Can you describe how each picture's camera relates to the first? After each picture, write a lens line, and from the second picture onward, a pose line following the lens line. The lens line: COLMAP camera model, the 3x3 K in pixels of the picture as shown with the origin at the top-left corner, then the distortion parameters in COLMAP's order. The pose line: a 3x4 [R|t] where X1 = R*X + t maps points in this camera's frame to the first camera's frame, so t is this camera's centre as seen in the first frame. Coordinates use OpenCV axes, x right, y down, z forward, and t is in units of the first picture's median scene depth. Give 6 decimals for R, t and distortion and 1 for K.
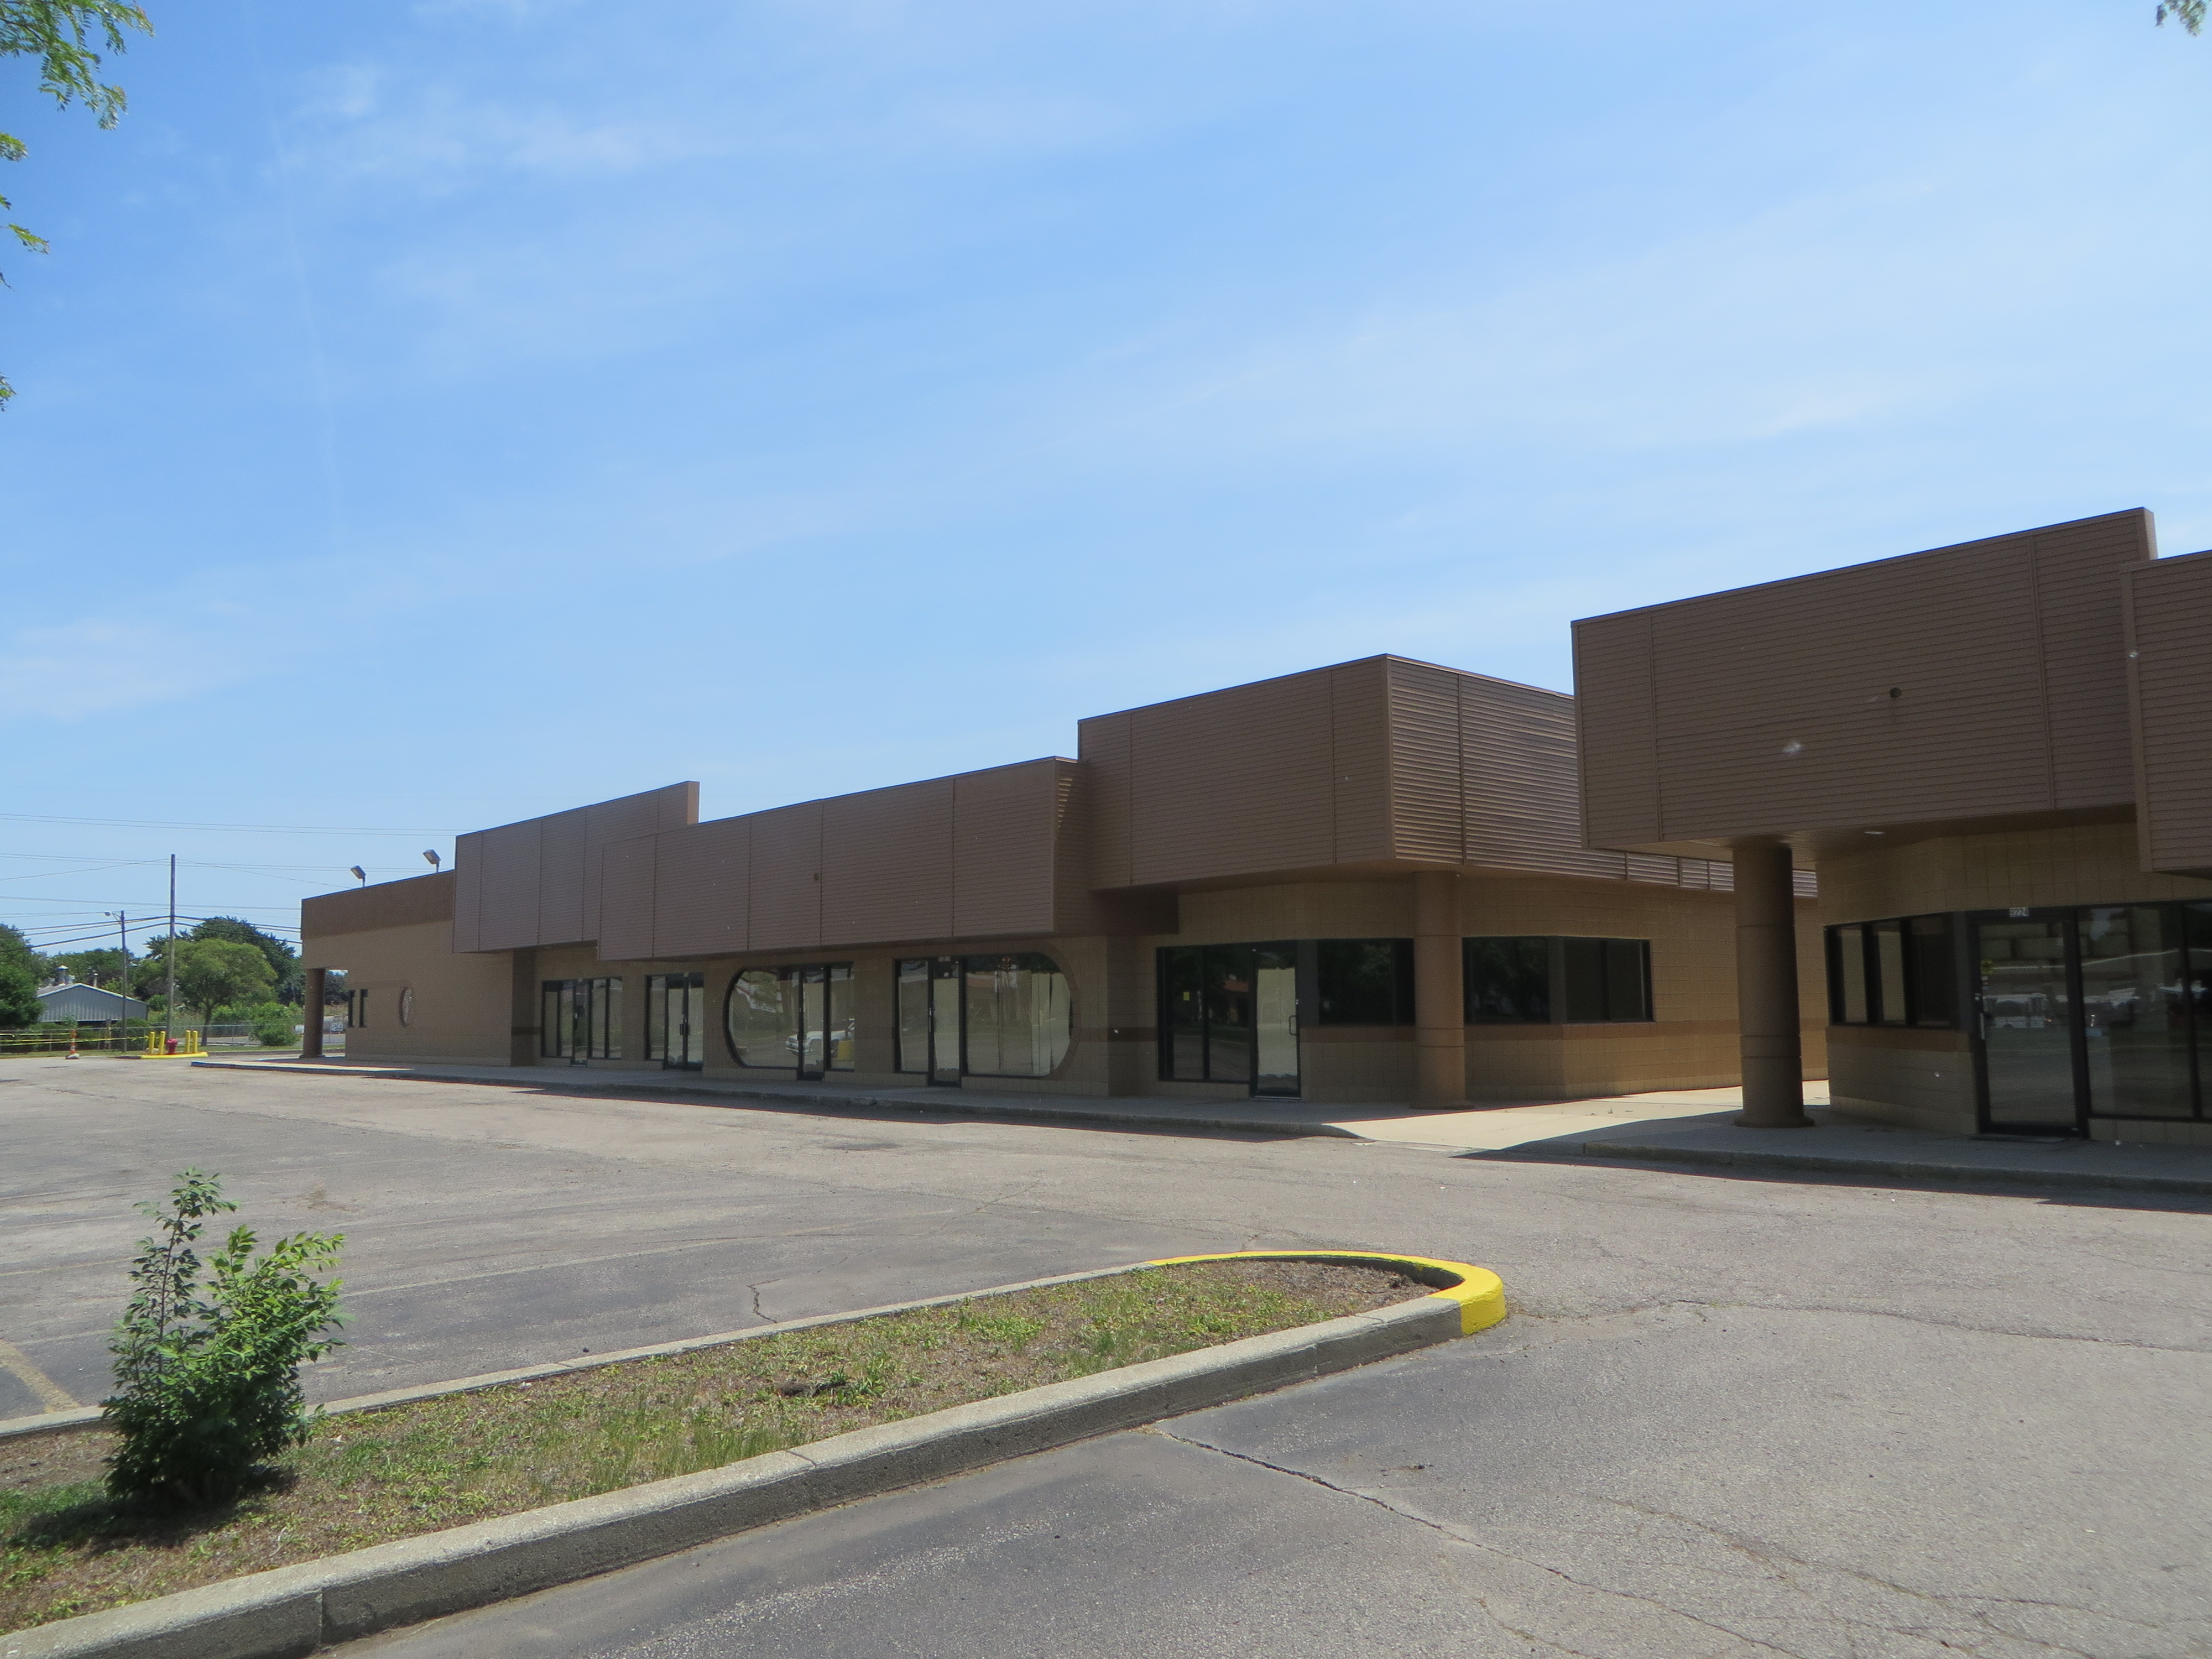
lens RADIAL K [[1742.8, 0, 1106.0], [0, 1742.8, 829.5], [0, 0, 1]] dist [0.023364, -0.004697]
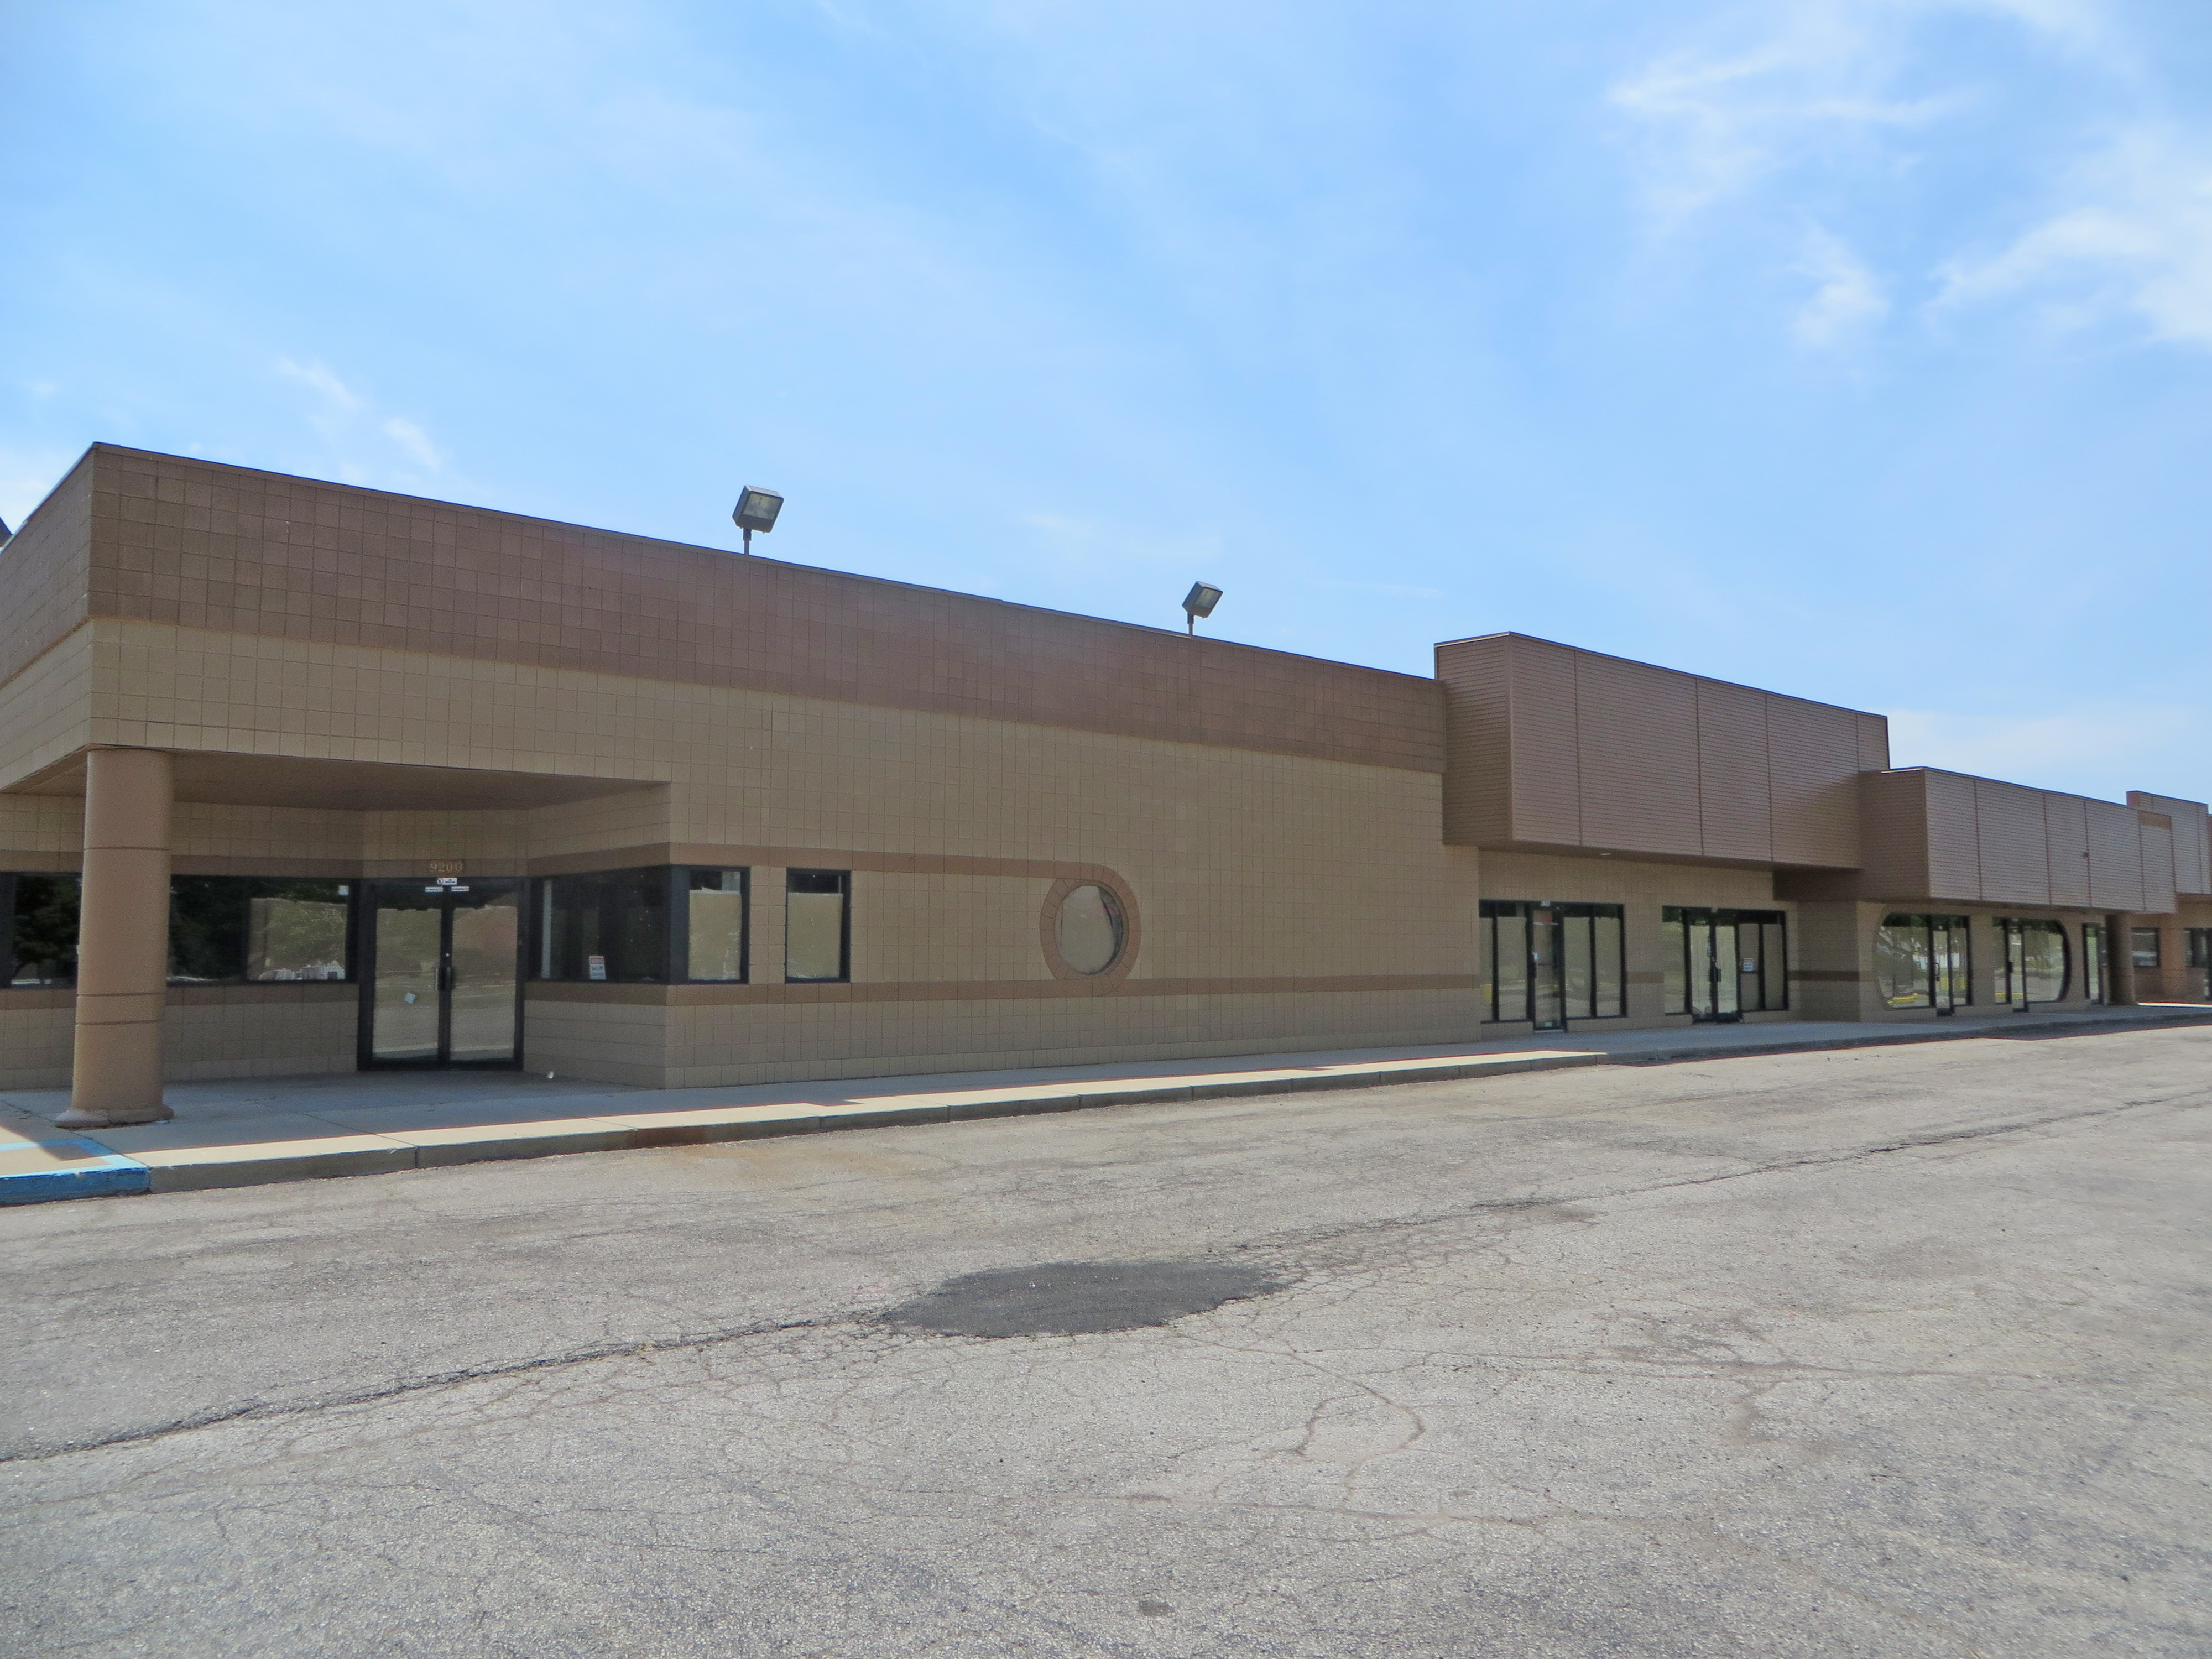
lens RADIAL K [[1716.9, 0, 1106.0], [0, 1716.9, 829.5], [0, 0, 1]] dist [-0.061275, -0.008349]
pose [[-0.030833, 0.091479, 0.995330, -0.976412], [-0.103193, 0.990190, -0.094203, 0.141866], [-0.994183, -0.105615, -0.021091, 1.225221]]
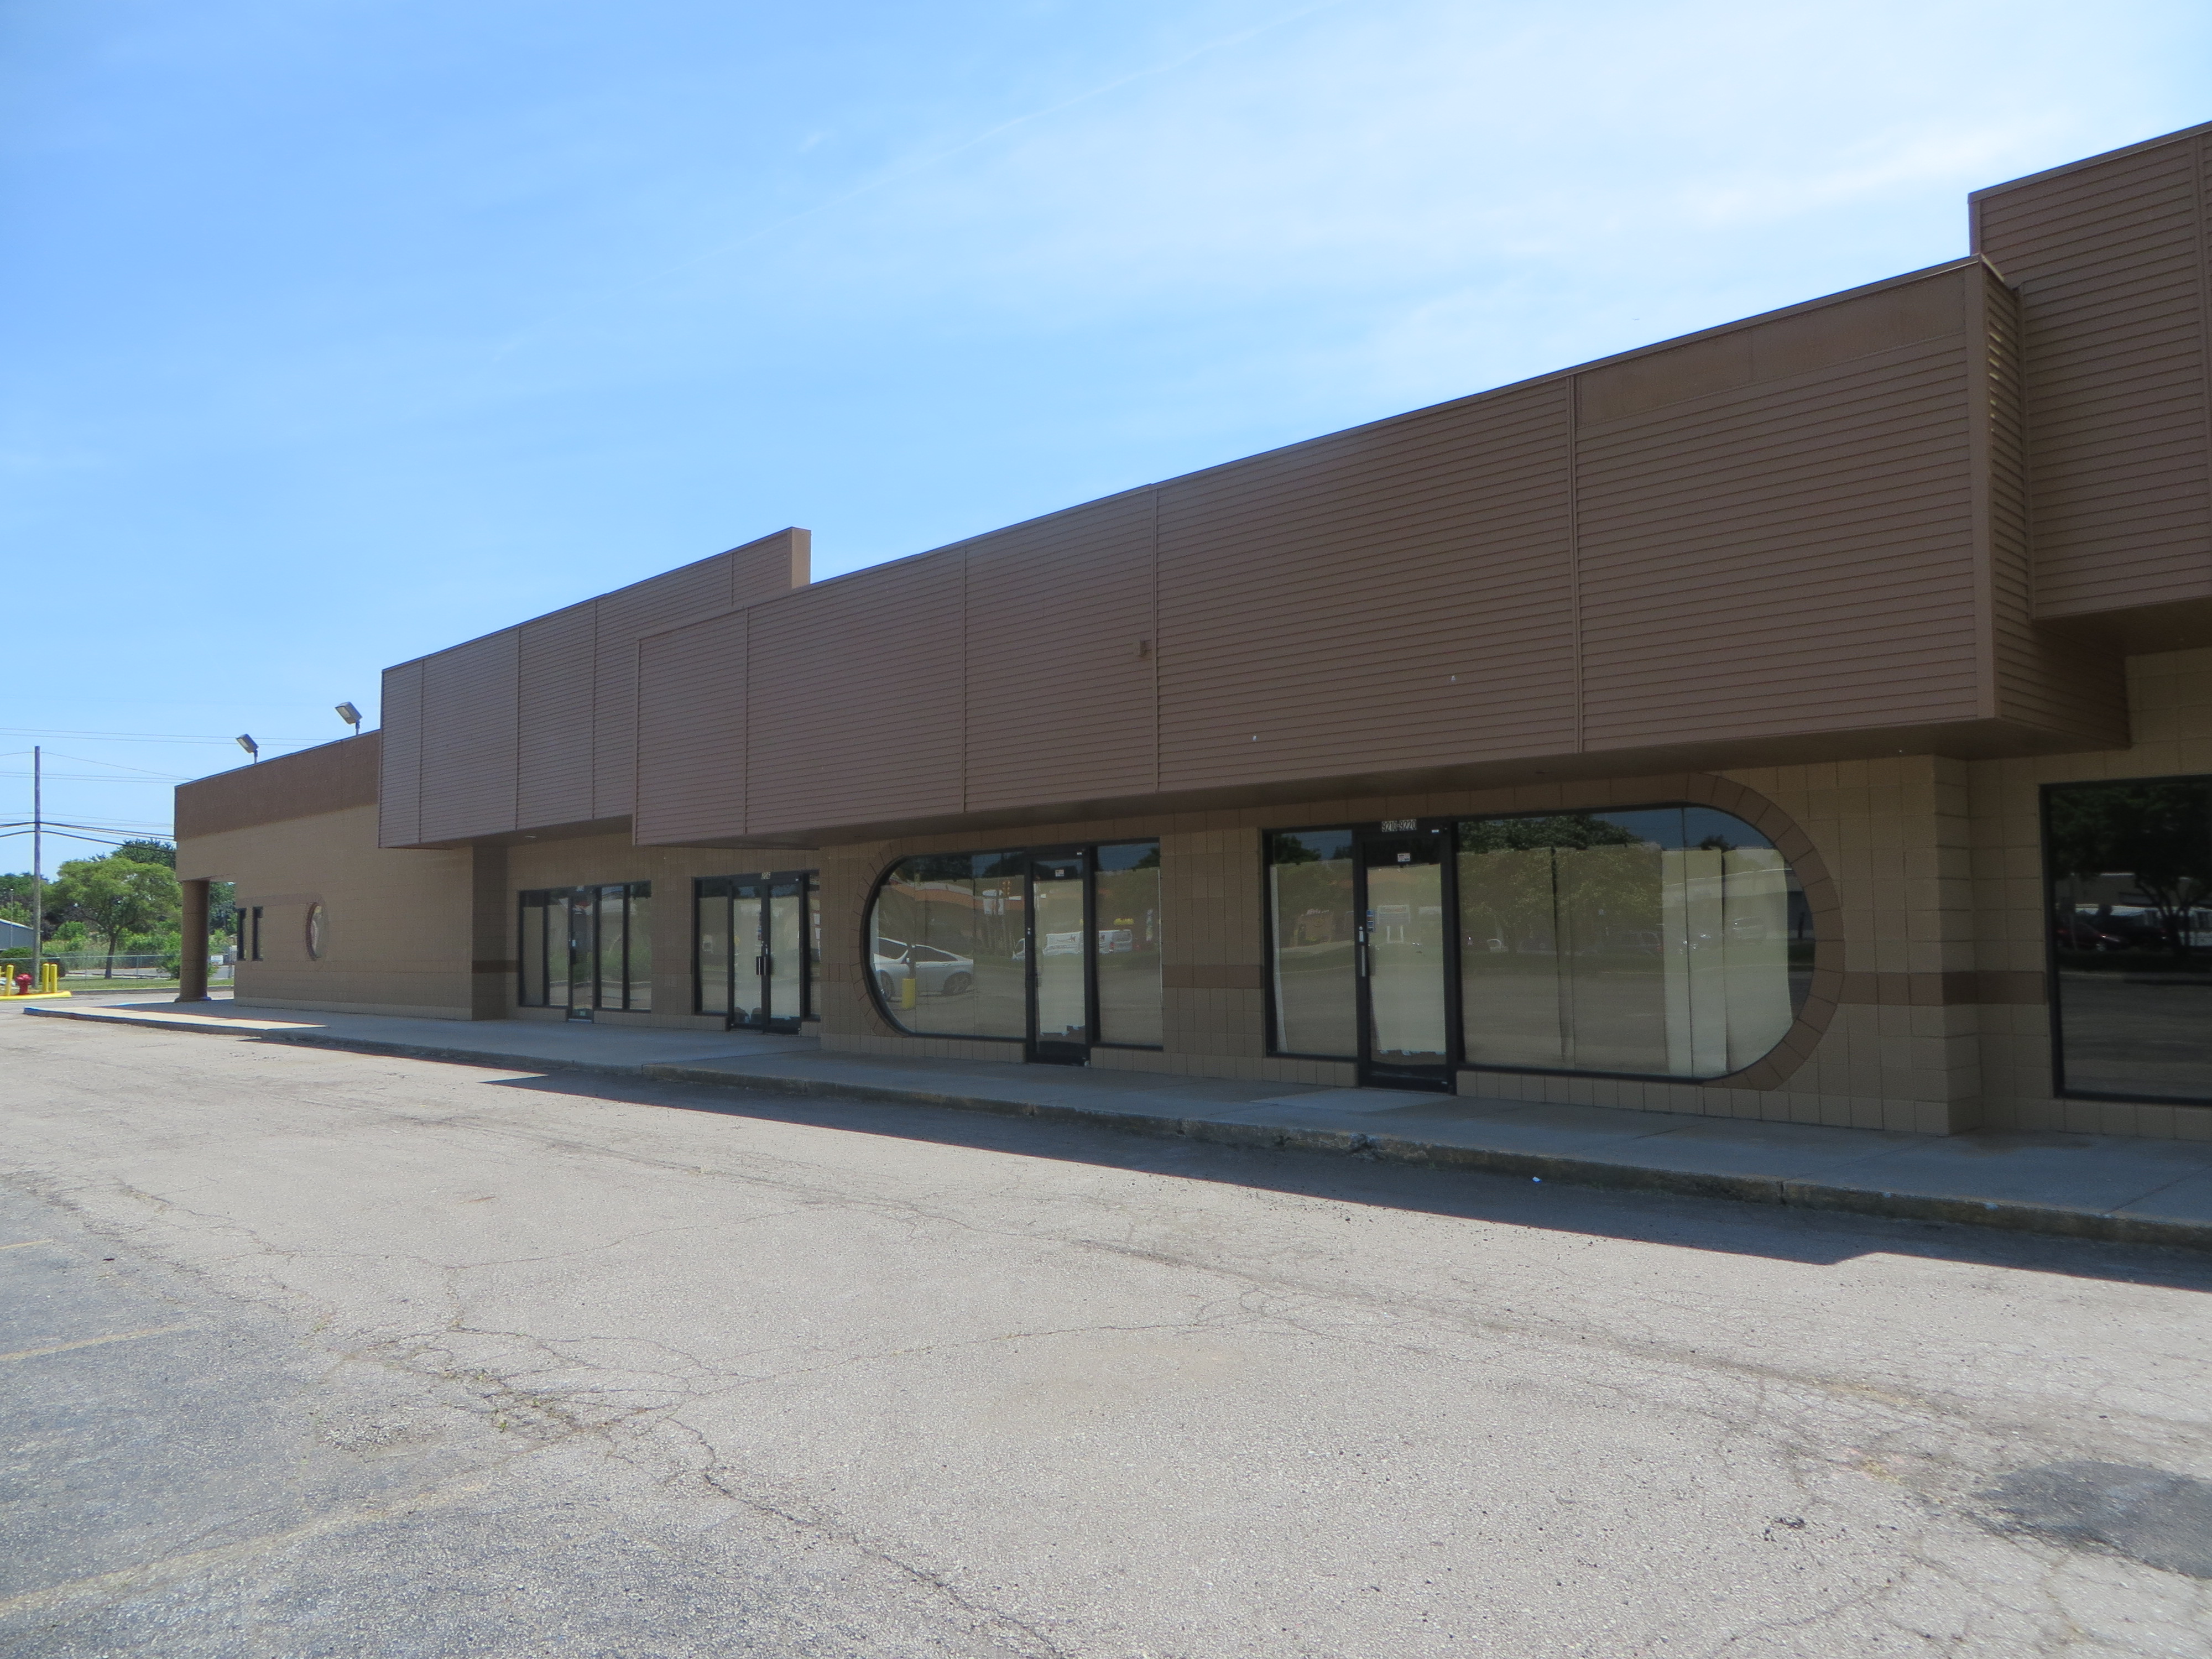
lens RADIAL K [[1742.8, 0, 1106.0], [0, 1742.8, 829.5], [0, 0, 1]] dist [0.023364, -0.004697]
pose [[0.999569, 0.000716, 0.029354, -0.131647], [-0.001914, 0.999166, 0.040782, 0.039459], [-0.029300, -0.040821, 0.998737, 0.367552]]
